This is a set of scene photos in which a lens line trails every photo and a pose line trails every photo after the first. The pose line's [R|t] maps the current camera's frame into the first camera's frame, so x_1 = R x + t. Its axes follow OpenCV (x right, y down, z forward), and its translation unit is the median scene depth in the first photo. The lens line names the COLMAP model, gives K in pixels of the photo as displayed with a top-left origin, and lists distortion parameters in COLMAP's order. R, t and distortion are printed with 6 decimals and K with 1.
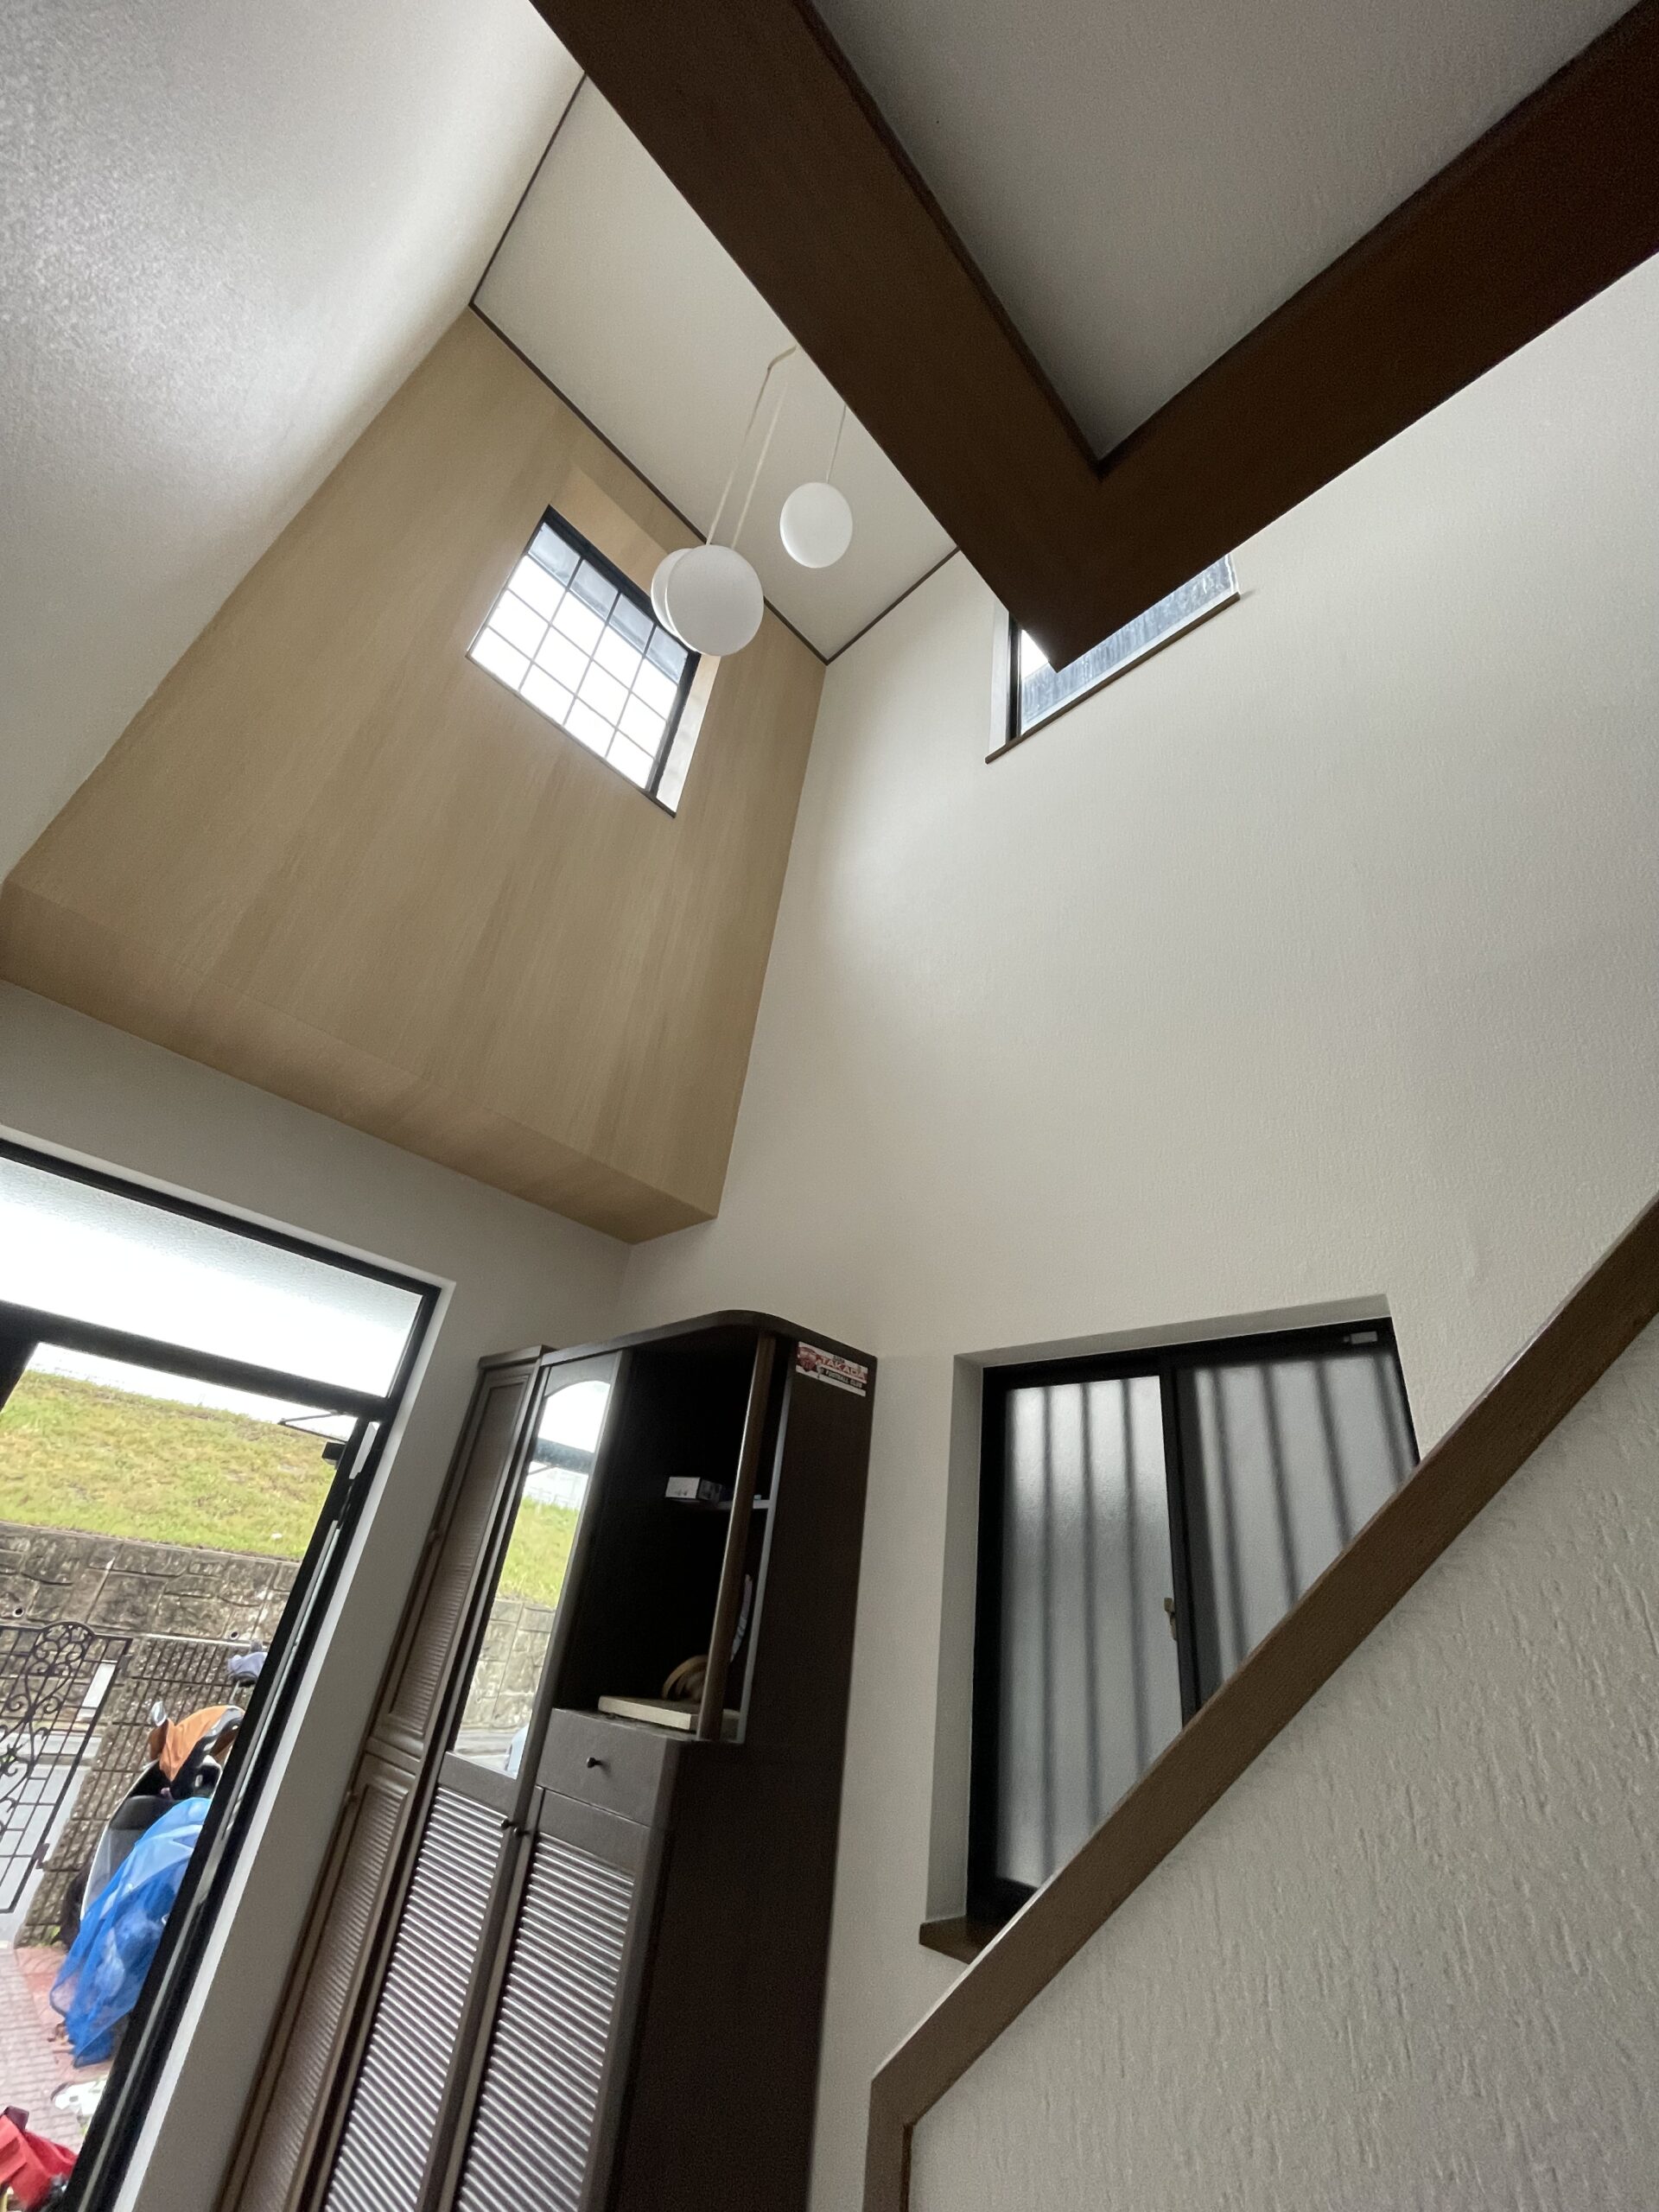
lens RADIAL K [[895.7, 0, 840.8], [0, 895.7, 1112.0], [0, 0, 1]] dist [-0.003121, 0.000107]
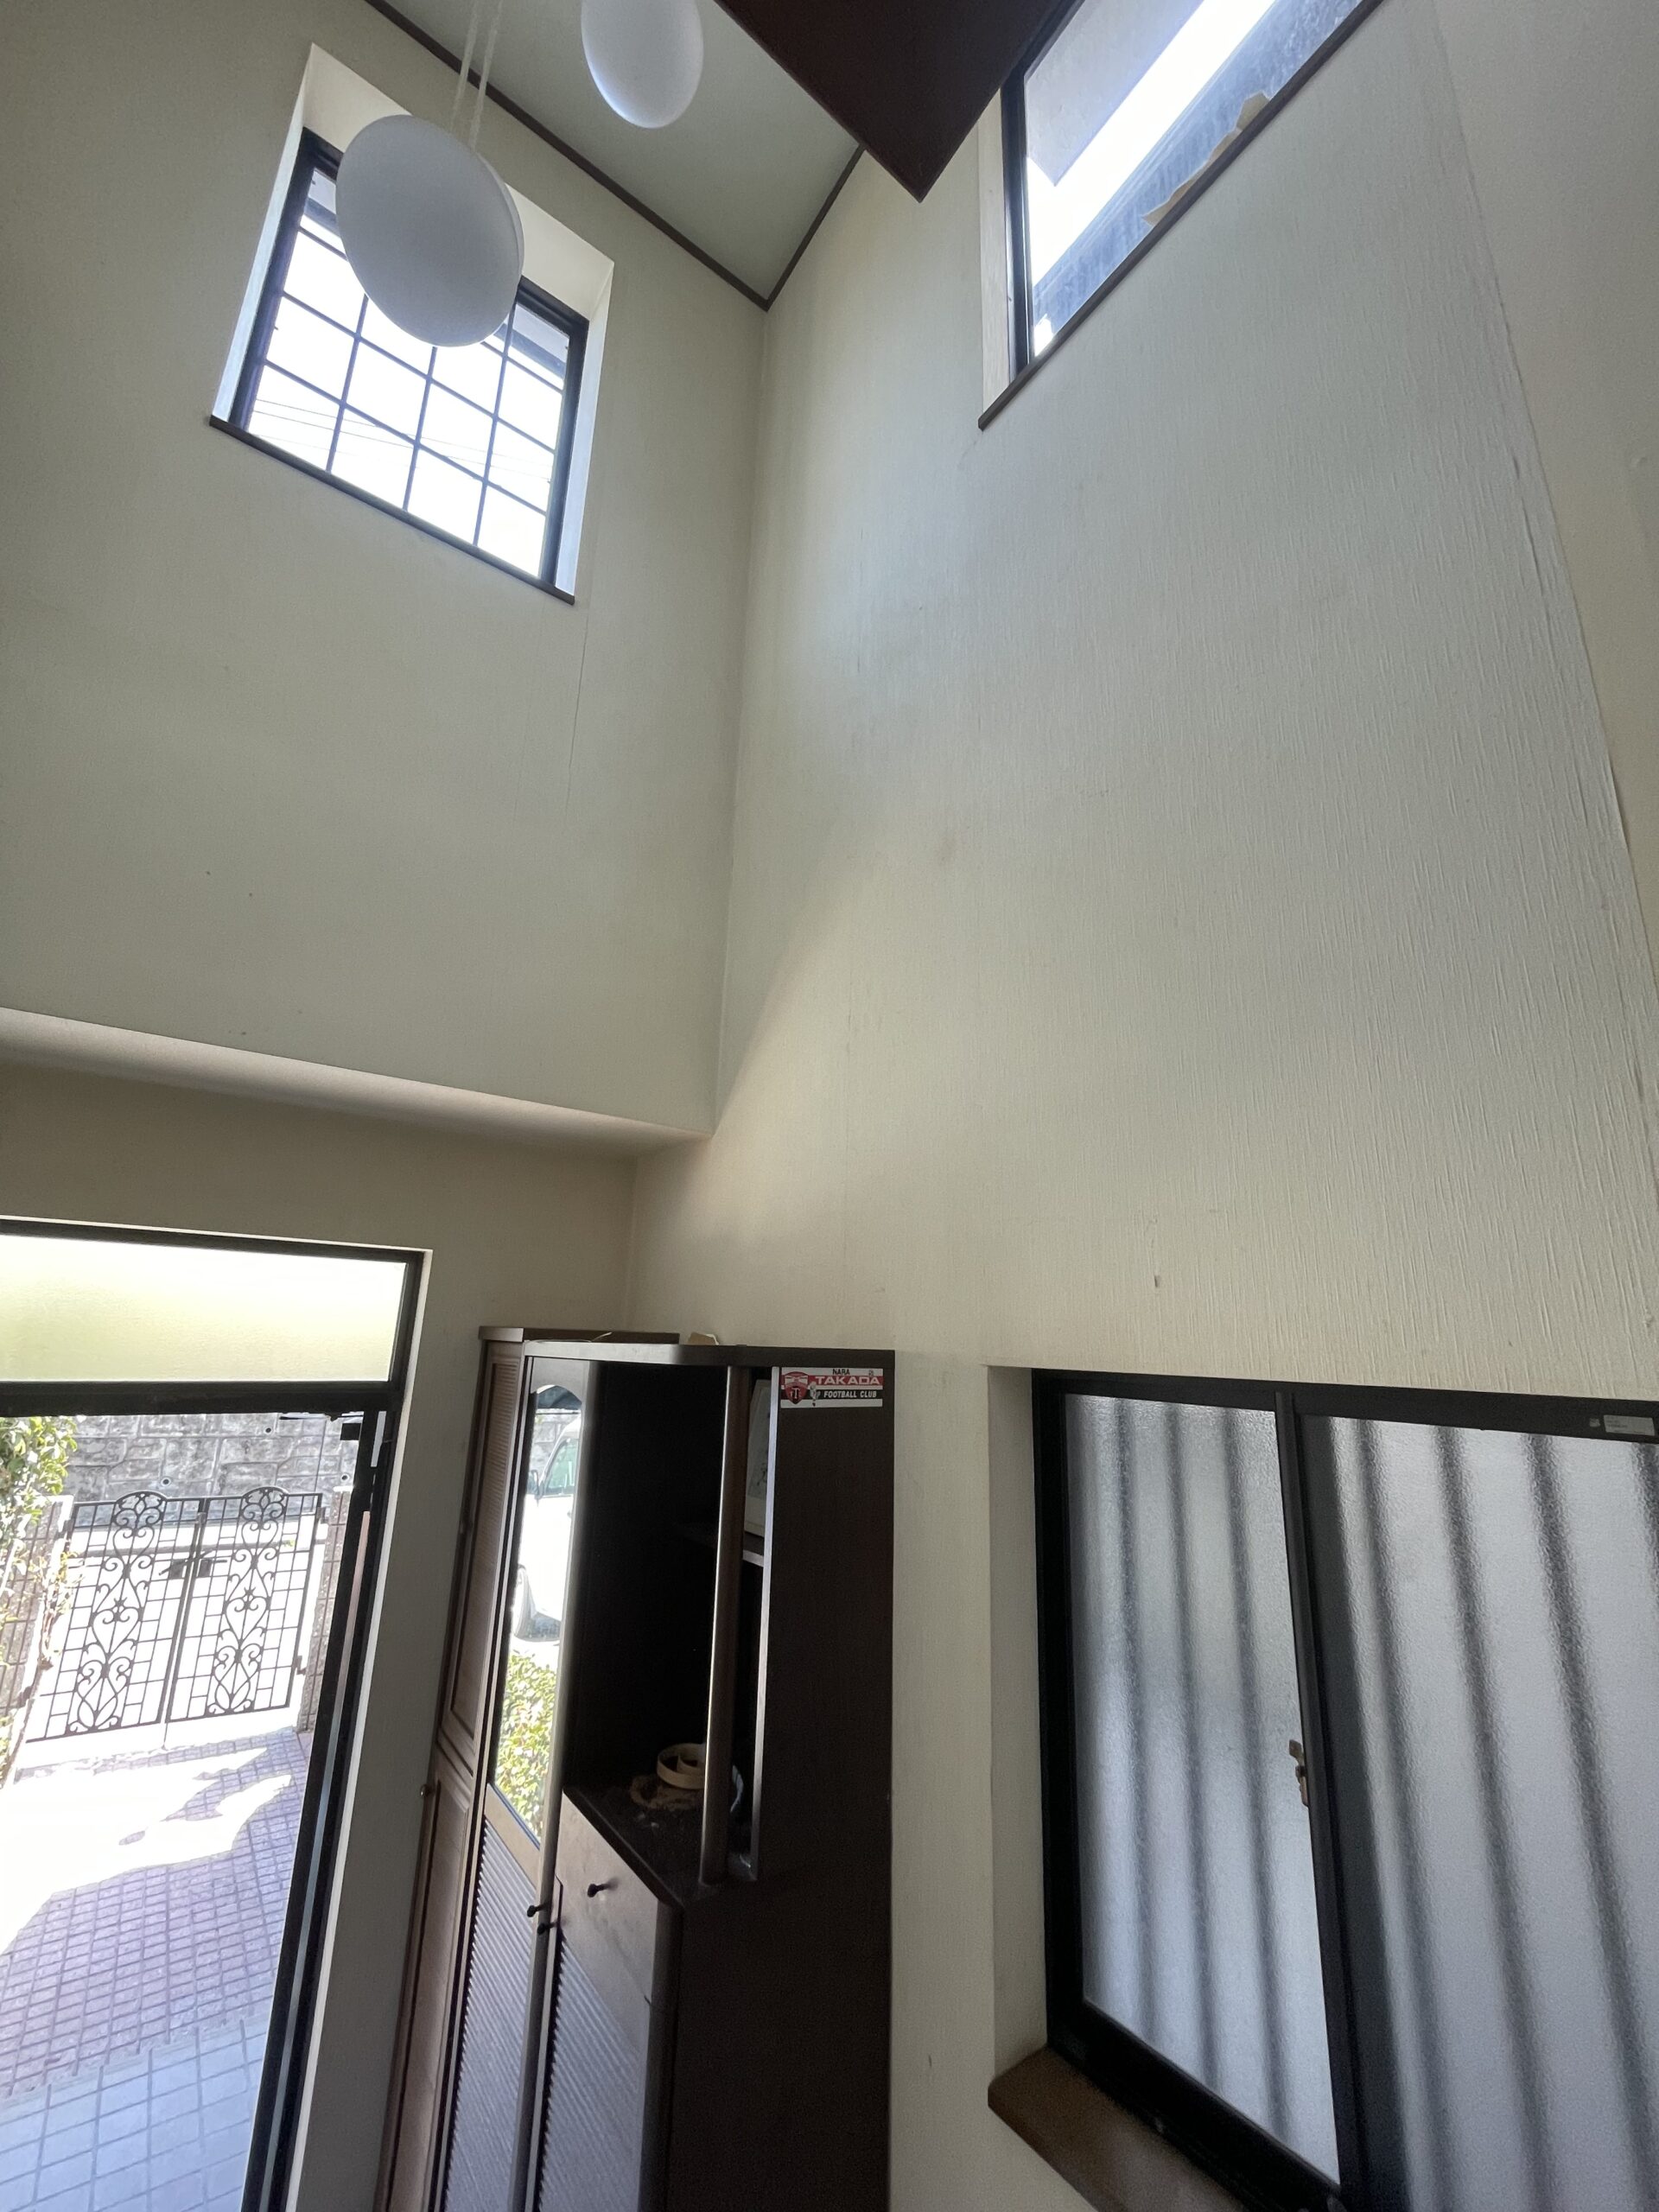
lens RADIAL K [[888.1, 0, 829.5], [0, 888.1, 1106.0], [0, 0, 1]] dist [-0.009298, -0.000114]
pose [[0.981899, -0.124957, -0.142338, 0.124067], [0.158597, 0.953251, 0.257214, -0.138834], [0.103543, -0.275133, 0.955814, 0.322629]]
